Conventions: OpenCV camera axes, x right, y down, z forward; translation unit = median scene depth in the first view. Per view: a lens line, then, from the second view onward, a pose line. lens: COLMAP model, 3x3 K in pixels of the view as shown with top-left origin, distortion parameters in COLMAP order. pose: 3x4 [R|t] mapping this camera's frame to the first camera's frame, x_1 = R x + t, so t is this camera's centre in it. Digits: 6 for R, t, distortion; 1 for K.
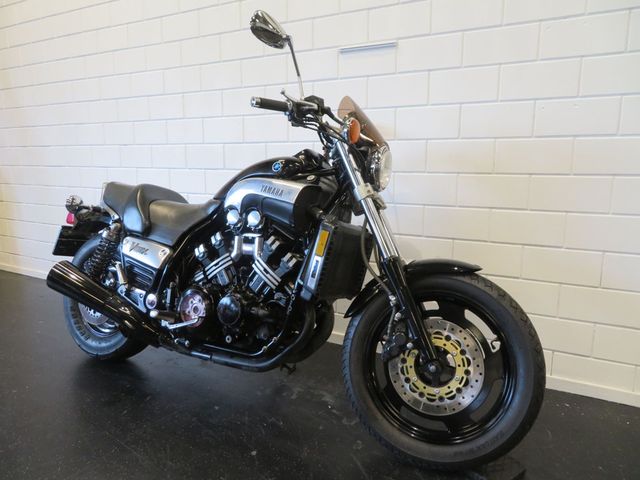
lens RADIAL K [[460.9, 0, 320.0], [0, 460.9, 240.0], [0, 0, 1]] dist [-0.006805, -0.000775]
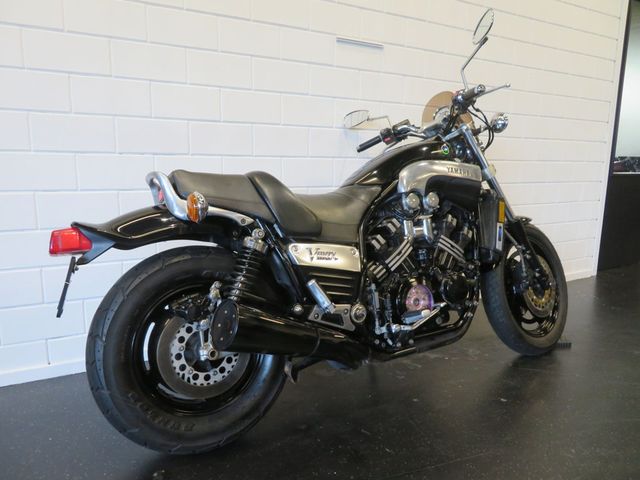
lens RADIAL K [[460.9, 0, 320.0], [0, 460.9, 240.0], [0, 0, 1]] dist [-0.006805, -0.000775]
pose [[0.526954, -0.140765, 0.838156, -1.172749], [0.140043, 0.987089, 0.077732, -0.073668], [-0.838277, 0.076417, 0.539864, 0.675386]]
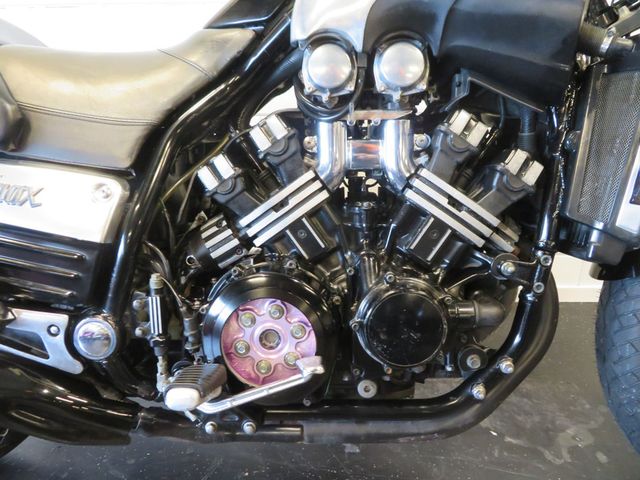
lens RADIAL K [[460.9, 0, 320.0], [0, 460.9, 240.0], [0, 0, 1]] dist [-0.006805, -0.000775]
pose [[0.897576, -0.177218, 0.403672, -0.377046], [0.094346, 0.971649, 0.216787, 0.002869], [-0.430646, -0.156498, 0.888849, 0.699932]]
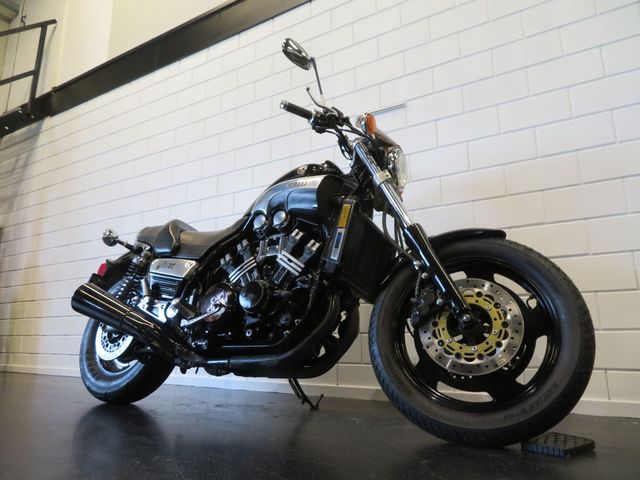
lens RADIAL K [[460.9, 0, 320.0], [0, 460.9, 240.0], [0, 0, 1]] dist [-0.006805, -0.000775]
pose [[0.998804, -0.021028, -0.044130, -0.005561], [0.002938, 0.926940, -0.375199, 0.402436], [0.048796, 0.374620, 0.925893, 0.053557]]
